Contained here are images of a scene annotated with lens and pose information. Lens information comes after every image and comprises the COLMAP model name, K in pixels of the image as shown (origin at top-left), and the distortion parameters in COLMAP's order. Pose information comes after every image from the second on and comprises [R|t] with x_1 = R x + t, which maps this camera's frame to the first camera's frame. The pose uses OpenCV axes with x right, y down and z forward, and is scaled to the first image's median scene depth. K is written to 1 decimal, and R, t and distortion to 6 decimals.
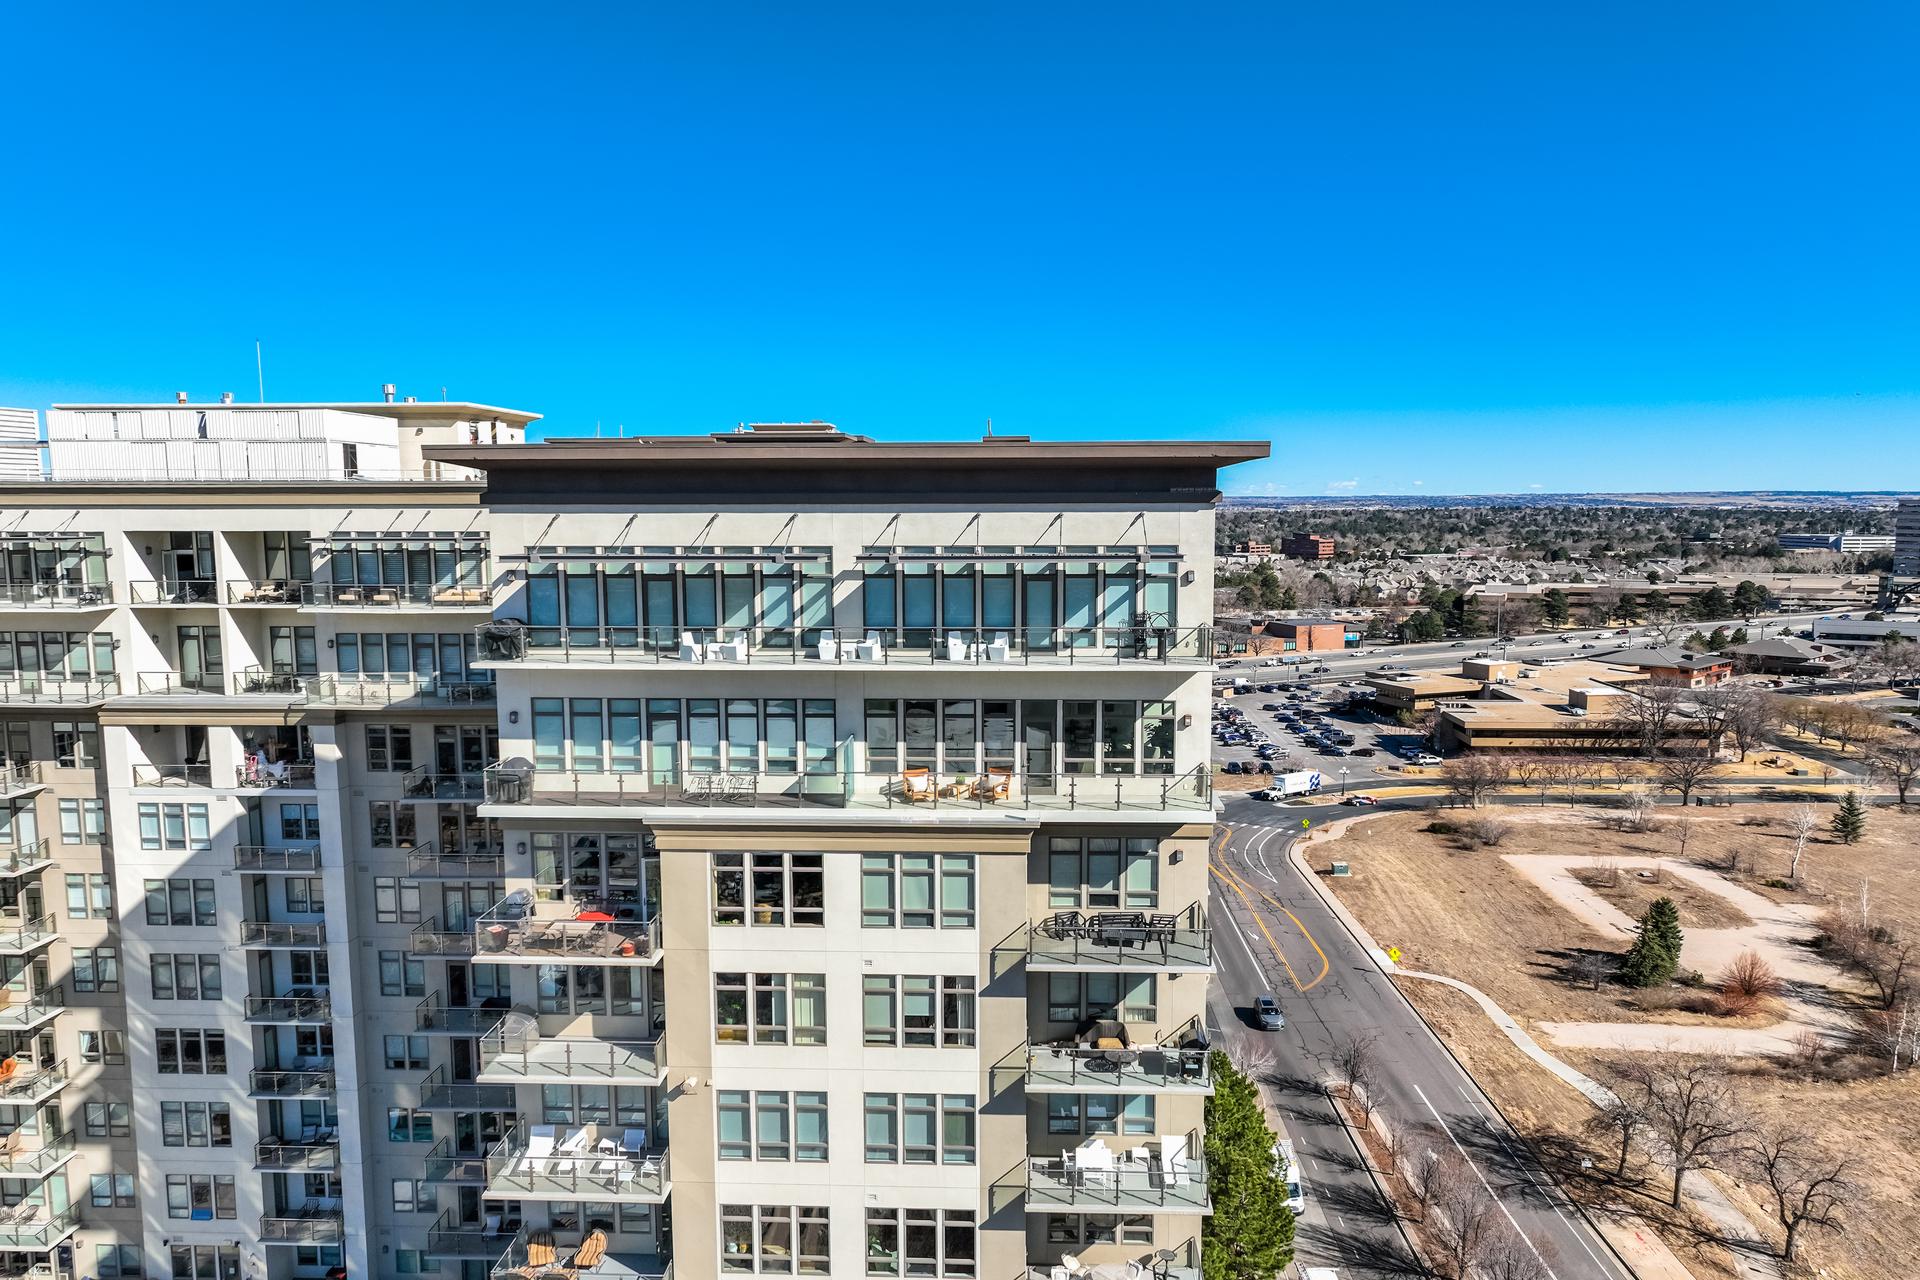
lens RADIAL K [[1344.0, 0, 964.6], [0, 1344.0, 575.6], [0, 0, 1]] dist [0.001905, 0.000863]
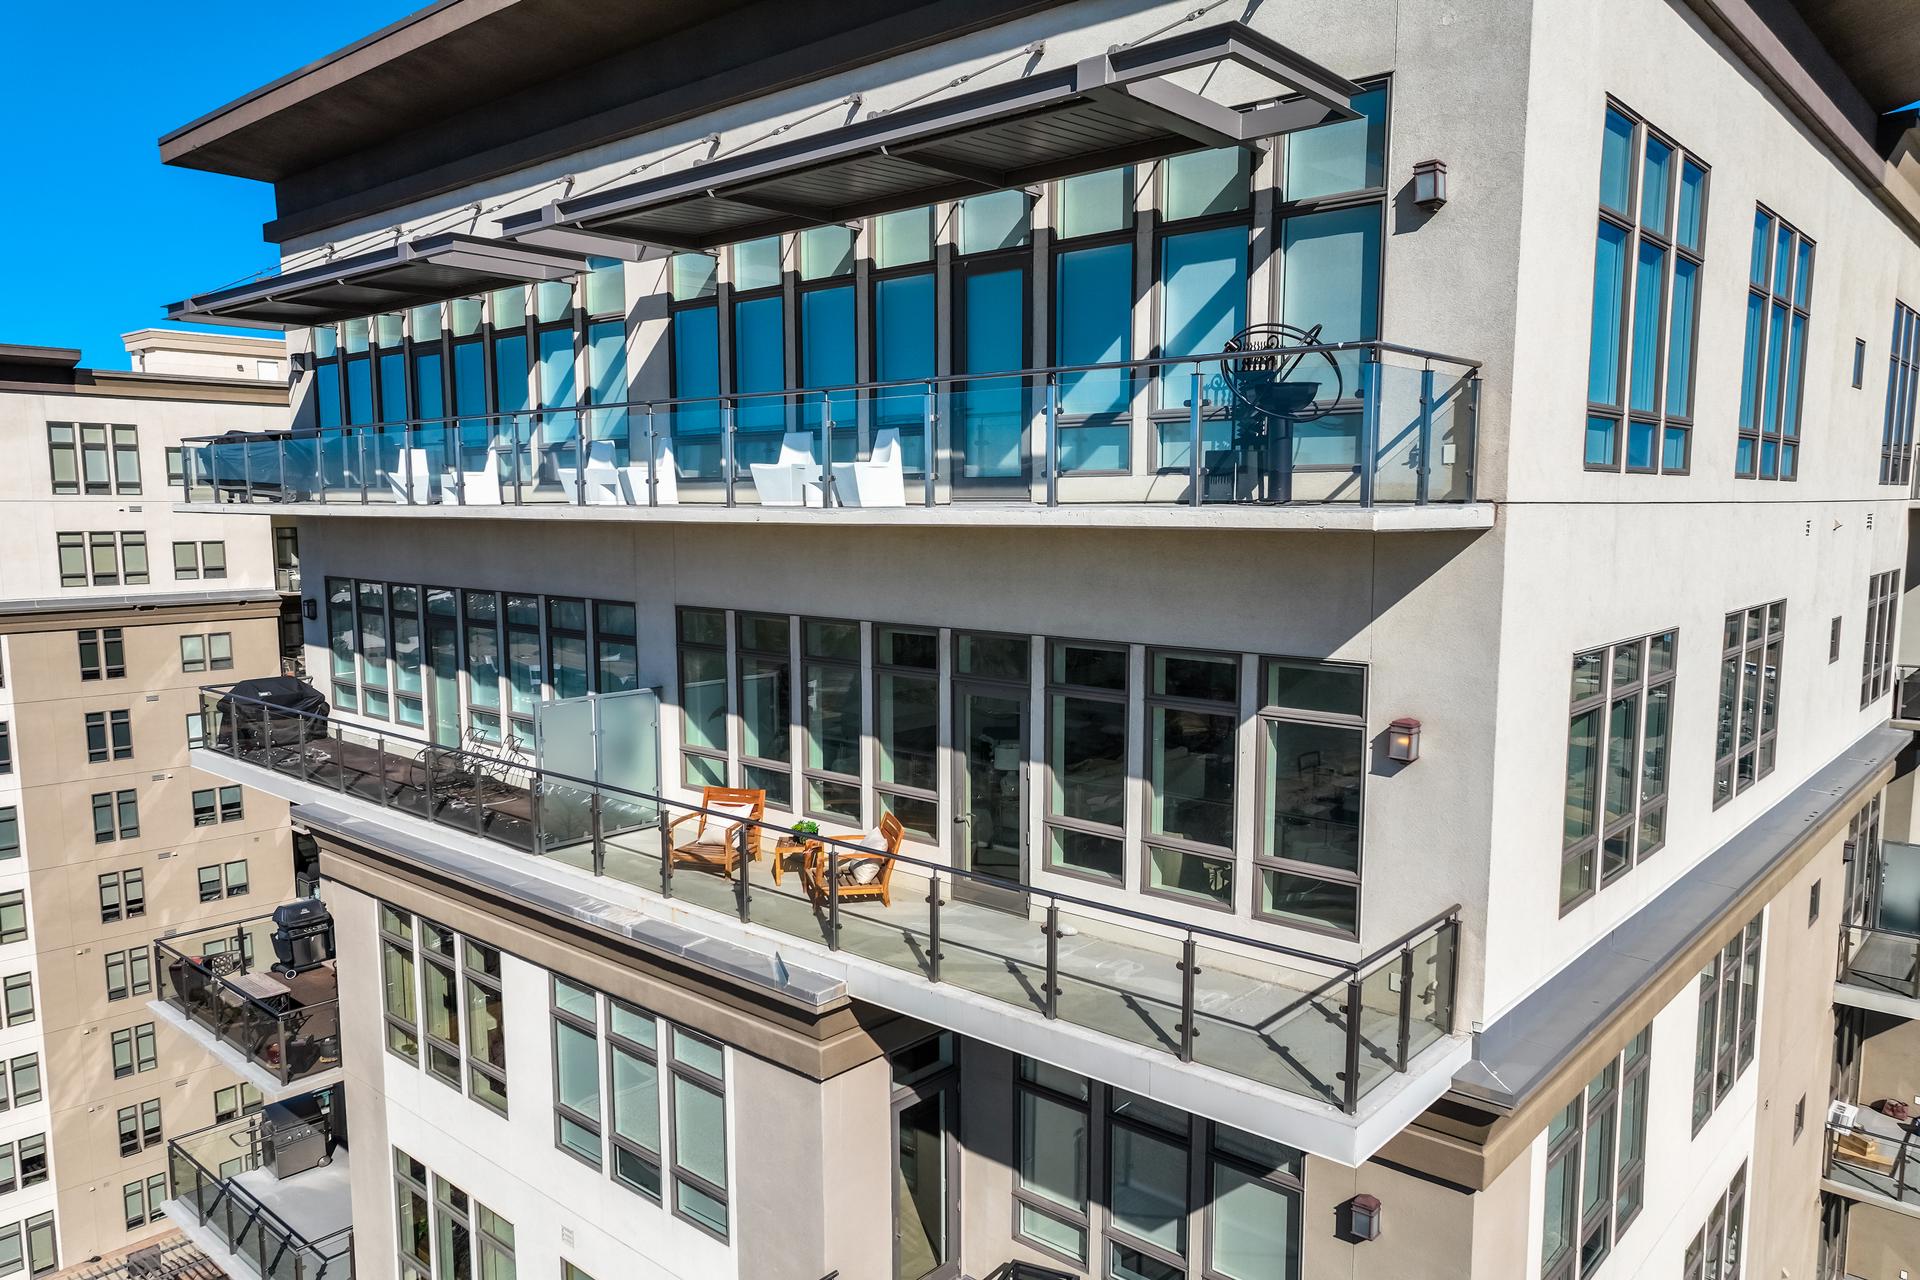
lens RADIAL K [[1354.6, 0, 968.2], [0, 1354.6, 681.2], [0, 0, 1]] dist [0.005207, 0.007092]
pose [[0.782811, 0.085038, -0.616421, 0.264395], [-0.073610, 0.996317, 0.043966, 0.090163], [0.617890, 0.010957, 0.786188, 0.729042]]
